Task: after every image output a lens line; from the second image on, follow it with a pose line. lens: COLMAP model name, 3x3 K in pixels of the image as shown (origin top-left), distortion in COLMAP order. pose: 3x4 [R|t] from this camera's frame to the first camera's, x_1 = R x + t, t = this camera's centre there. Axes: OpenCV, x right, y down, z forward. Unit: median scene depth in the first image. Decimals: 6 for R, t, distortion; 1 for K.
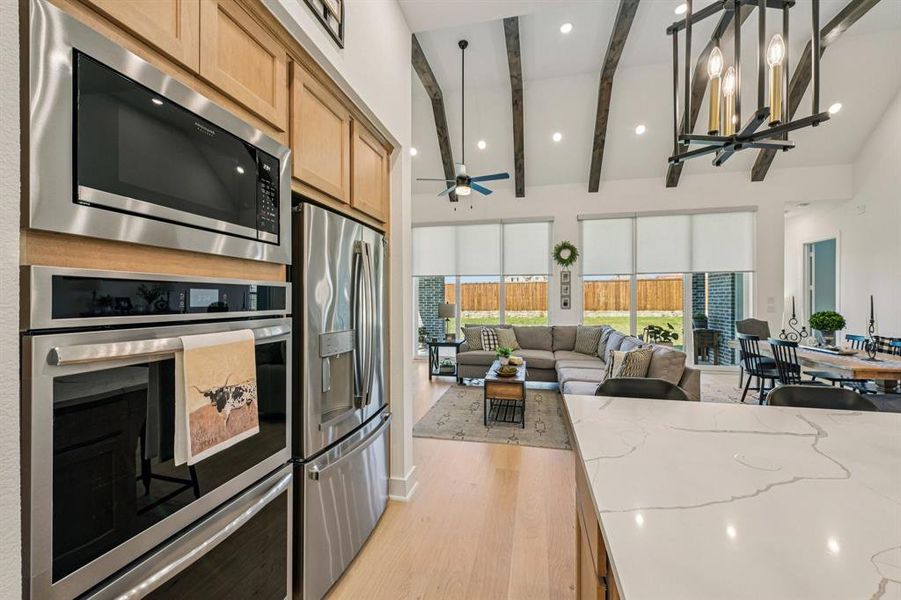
lens RADIAL K [[358.6, 0, 450.5], [0, 358.6, 300.0], [0, 0, 1]] dist [-0.003033, -0.000630]
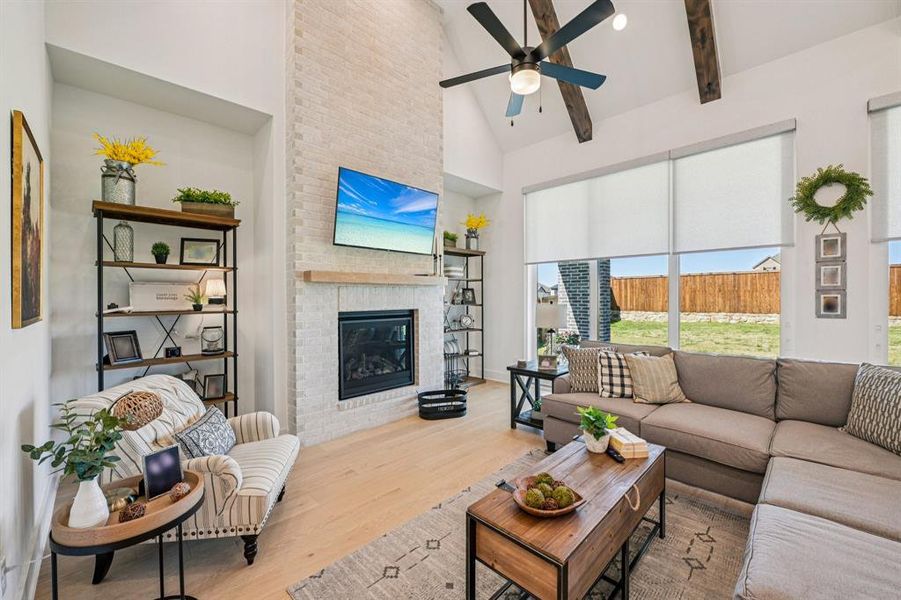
lens RADIAL K [[358.6, 0, 450.5], [0, 358.6, 300.0], [0, 0, 1]] dist [-0.003033, -0.000630]
pose [[0.848728, 0.001955, -0.528826, 0.153687], [0.001033, 0.999985, 0.005354, -0.000540], [0.528829, -0.005090, 0.848713, 0.368252]]
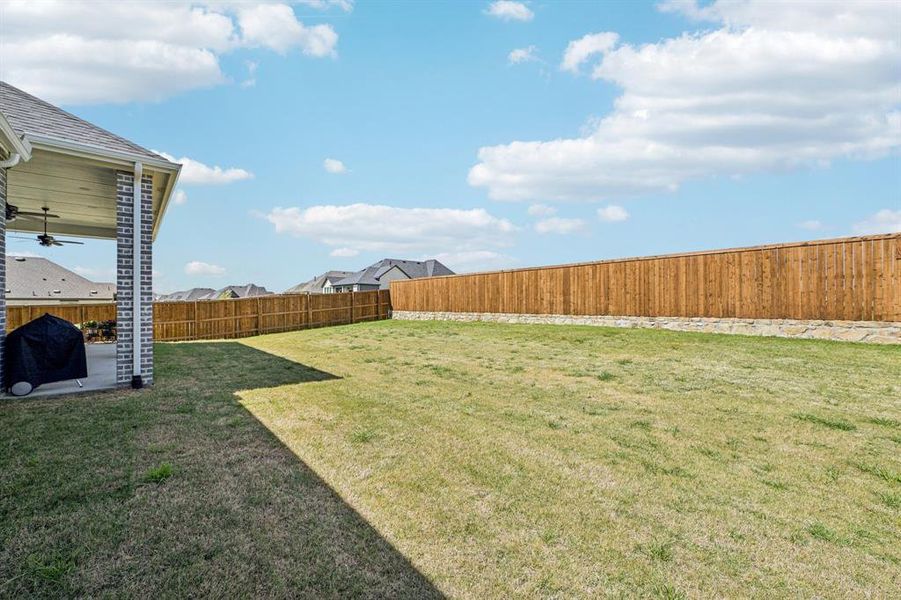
lens RADIAL K [[358.6, 0, 450.5], [0, 358.6, 300.0], [0, 0, 1]] dist [-0.003033, -0.000630]
pose [[0.816143, -0.003399, -0.577840, 2.019716], [0.003461, 0.999994, -0.000993, 0.013326], [0.577839, -0.001189, 0.816150, 1.174563]]
